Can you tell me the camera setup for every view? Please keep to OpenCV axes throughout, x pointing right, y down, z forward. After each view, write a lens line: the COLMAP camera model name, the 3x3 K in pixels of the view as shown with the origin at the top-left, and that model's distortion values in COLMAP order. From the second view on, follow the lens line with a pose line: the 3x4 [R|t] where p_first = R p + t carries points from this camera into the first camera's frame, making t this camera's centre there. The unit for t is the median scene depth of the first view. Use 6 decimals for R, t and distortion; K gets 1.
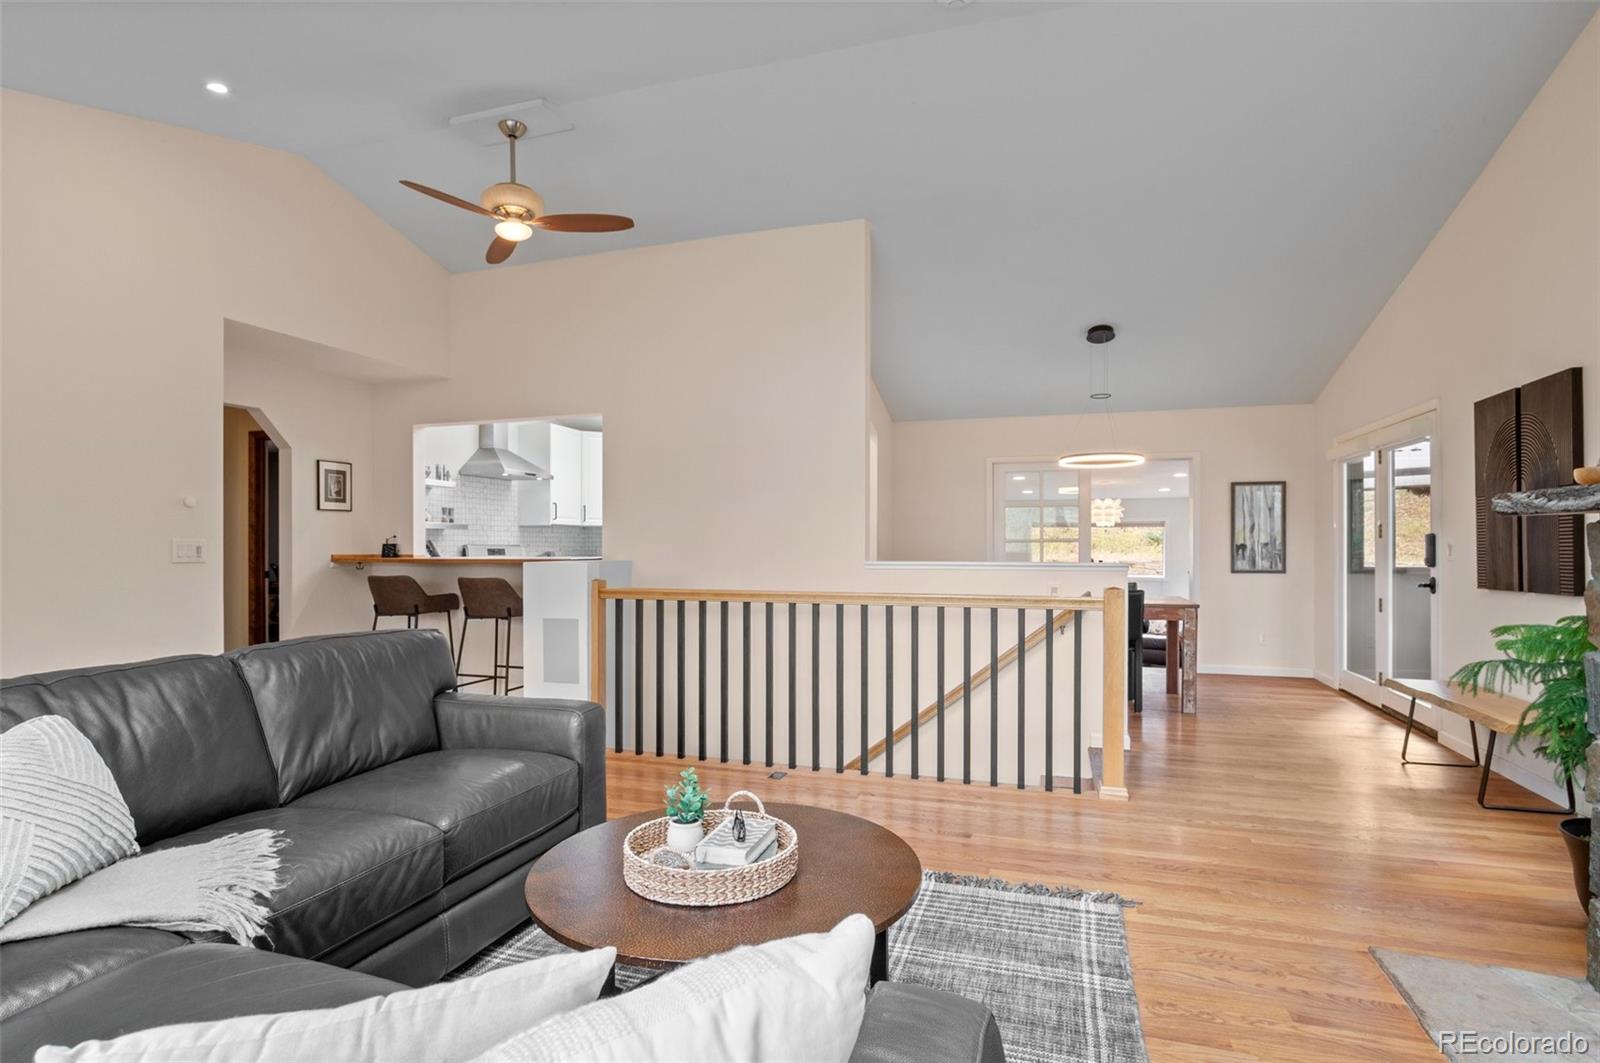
lens RADIAL K [[803.7, 0, 801.0], [0, 803.7, 548.9], [0, 0, 1]] dist [-0.017541, 0.000324]
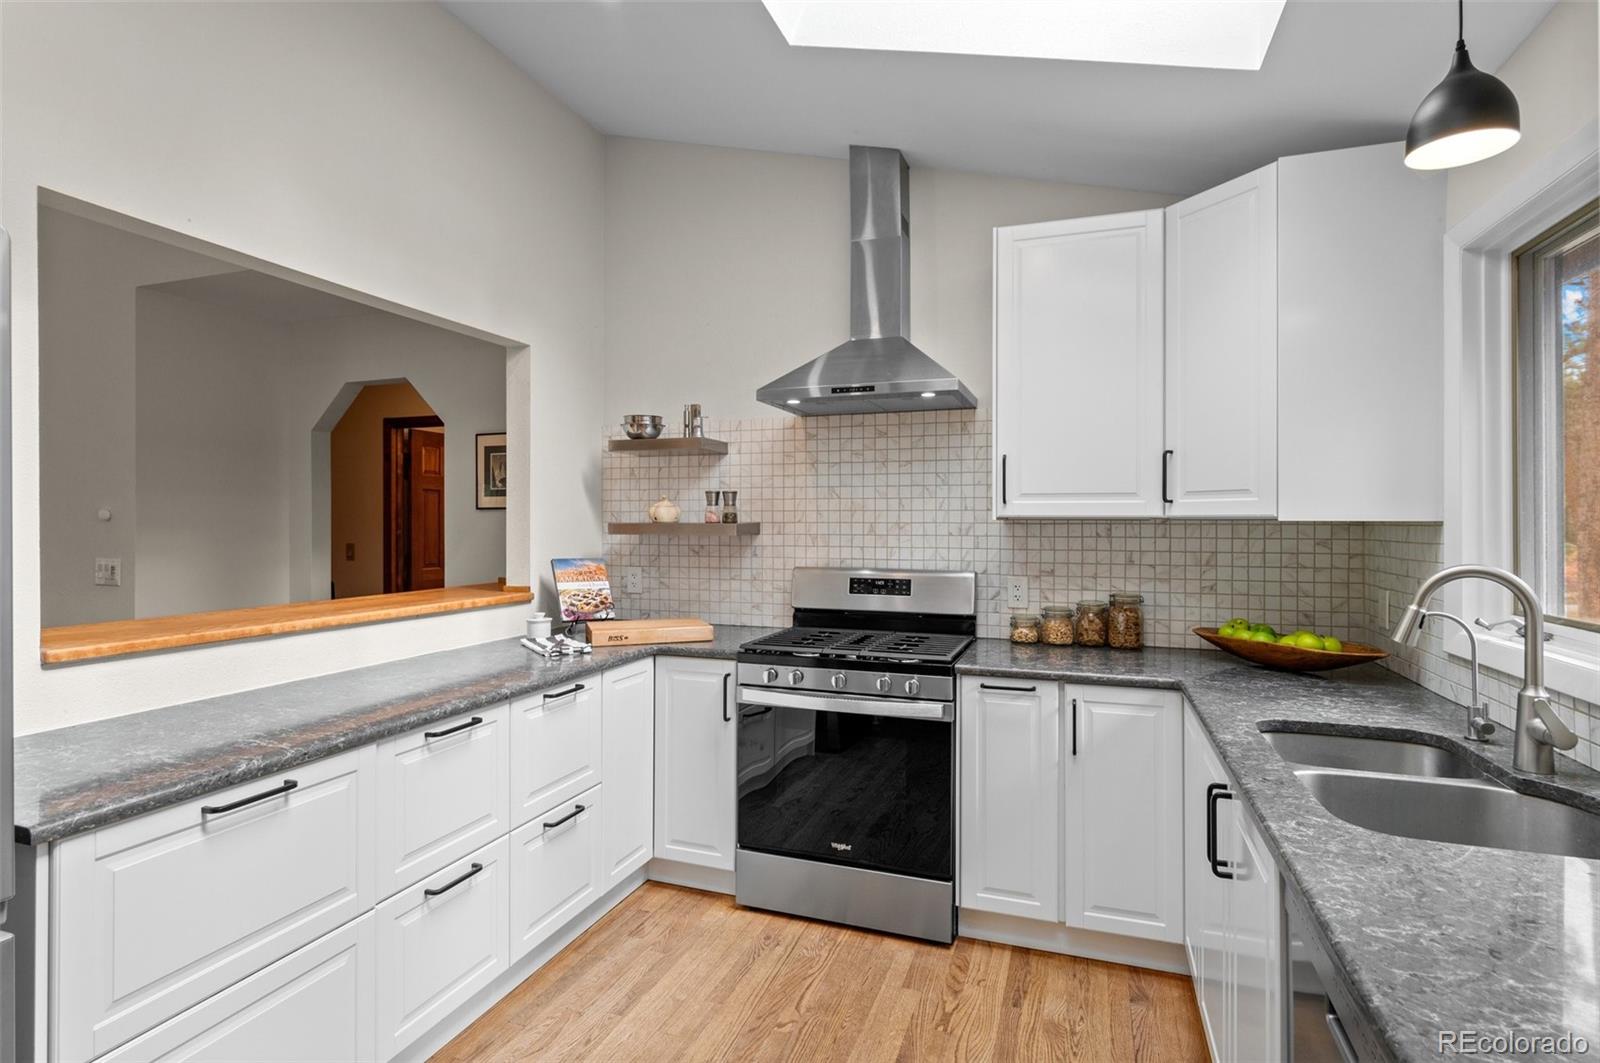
lens RADIAL K [[803.7, 0, 787.5], [0, 803.7, 518.6], [0, 0, 1]] dist [-0.017541, 0.000324]
pose [[-0.048570, -0.002609, -0.998816, 0.062559], [-0.004550, 0.999987, -0.002391, -0.048398], [0.998809, 0.004428, -0.048581, 1.546498]]
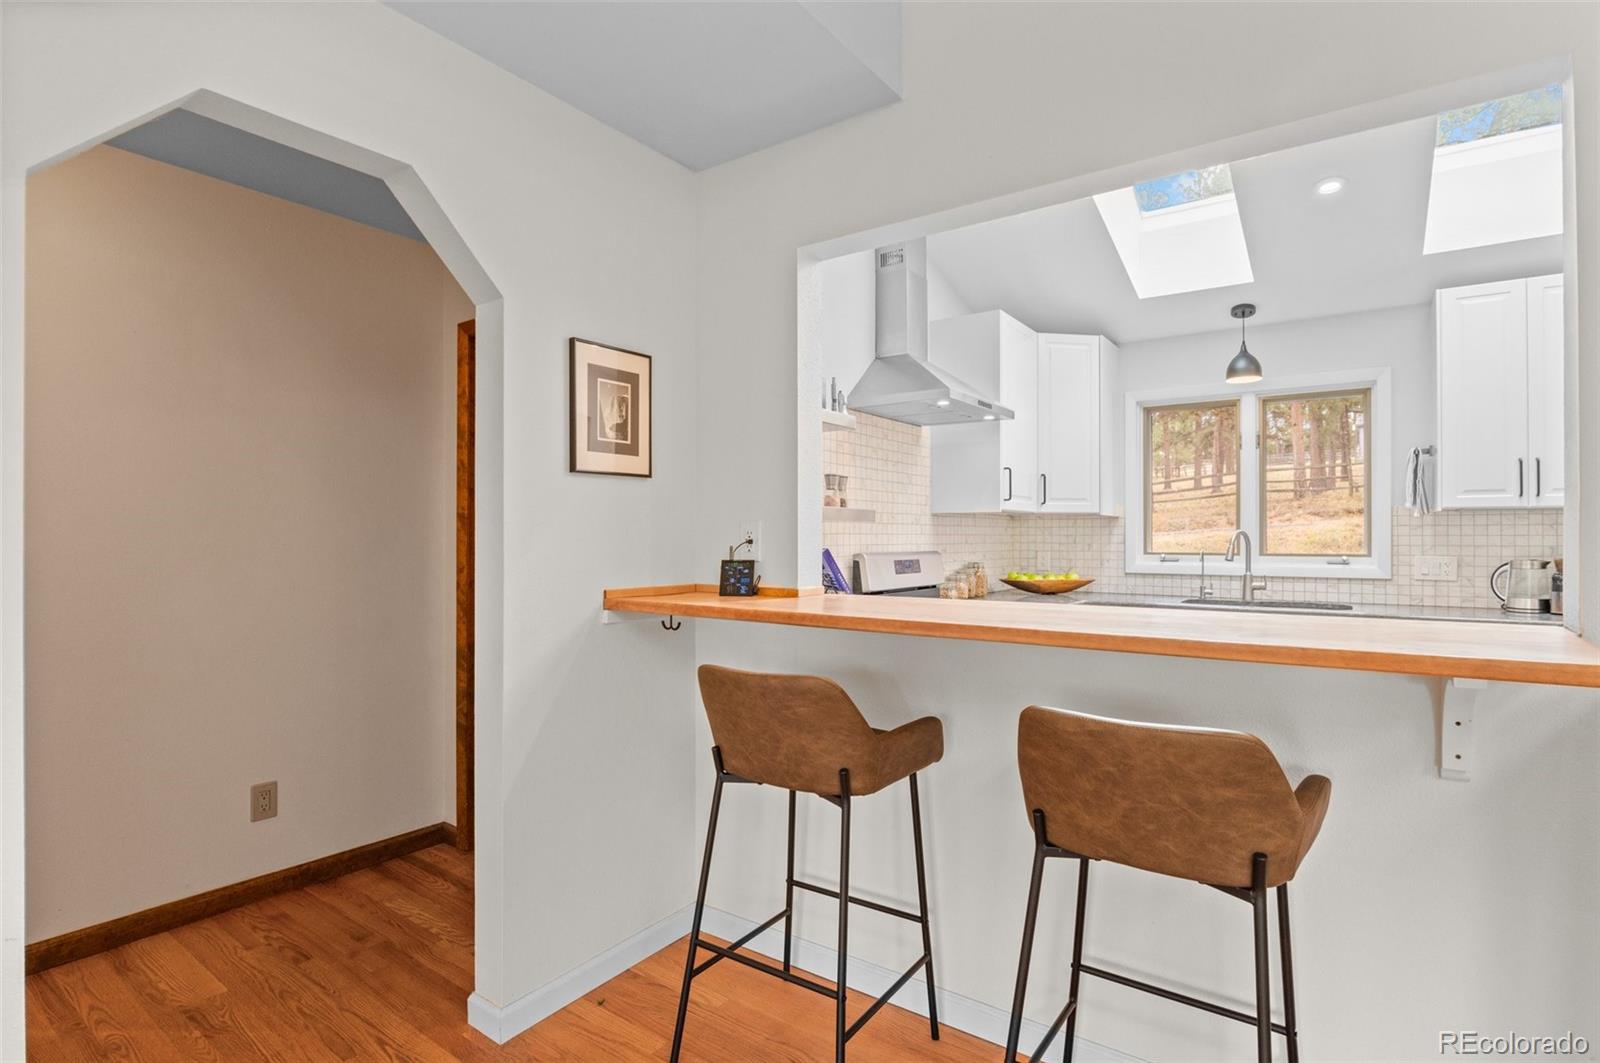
lens RADIAL K [[803.7, 0, 797.1], [0, 803.7, 531.8], [0, 0, 1]] dist [-0.017541, 0.000324]
pose [[0.952011, -0.000150, -0.306063, -0.467018], [-0.002224, 0.999970, -0.007407, -0.021977], [0.306055, 0.007732, 0.951982, 0.808909]]
